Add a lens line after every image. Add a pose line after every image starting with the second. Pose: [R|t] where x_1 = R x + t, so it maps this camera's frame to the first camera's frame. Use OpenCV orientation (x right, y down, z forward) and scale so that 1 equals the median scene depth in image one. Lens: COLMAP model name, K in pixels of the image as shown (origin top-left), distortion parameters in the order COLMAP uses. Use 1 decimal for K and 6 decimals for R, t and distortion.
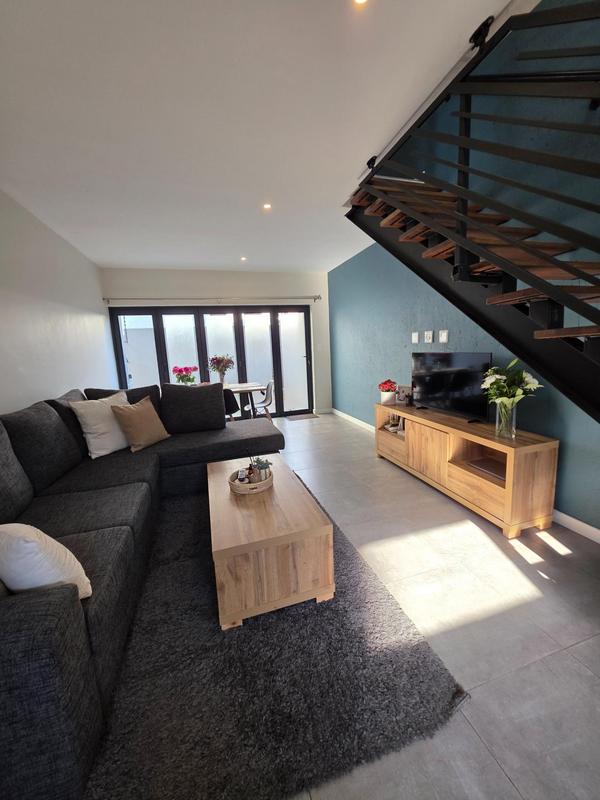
lens RADIAL K [[320.9, 0, 303.6], [0, 320.9, 396.8], [0, 0, 1]] dist [0.002706, -0.000239]
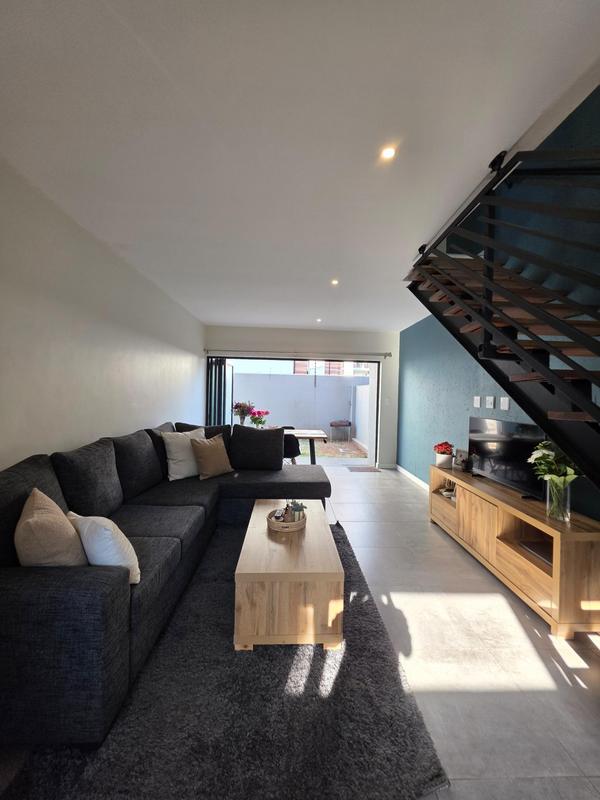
lens RADIAL K [[320.9, 0, 303.6], [0, 320.9, 396.8], [0, 0, 1]] dist [0.002706, -0.000239]
pose [[0.964707, 0.073864, -0.252753, 0.115470], [-0.110268, 0.984959, -0.133027, -0.014712], [0.239126, 0.156202, 0.958342, -0.094711]]
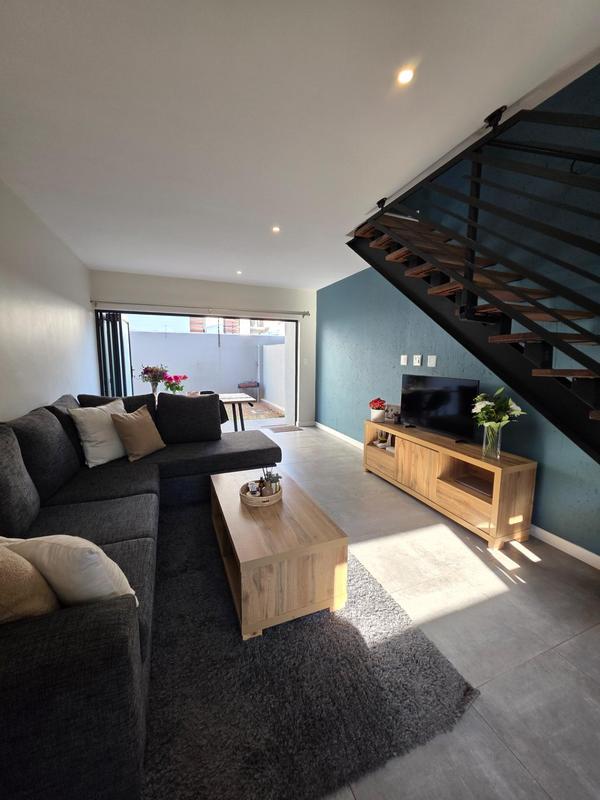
lens RADIAL K [[320.9, 0, 303.6], [0, 320.9, 396.8], [0, 0, 1]] dist [0.002706, -0.000239]
pose [[0.994514, 0.044385, 0.094719, -0.112054], [-0.041319, 0.998564, -0.034084, -0.016233], [-0.096096, 0.029983, 0.994920, -0.040320]]
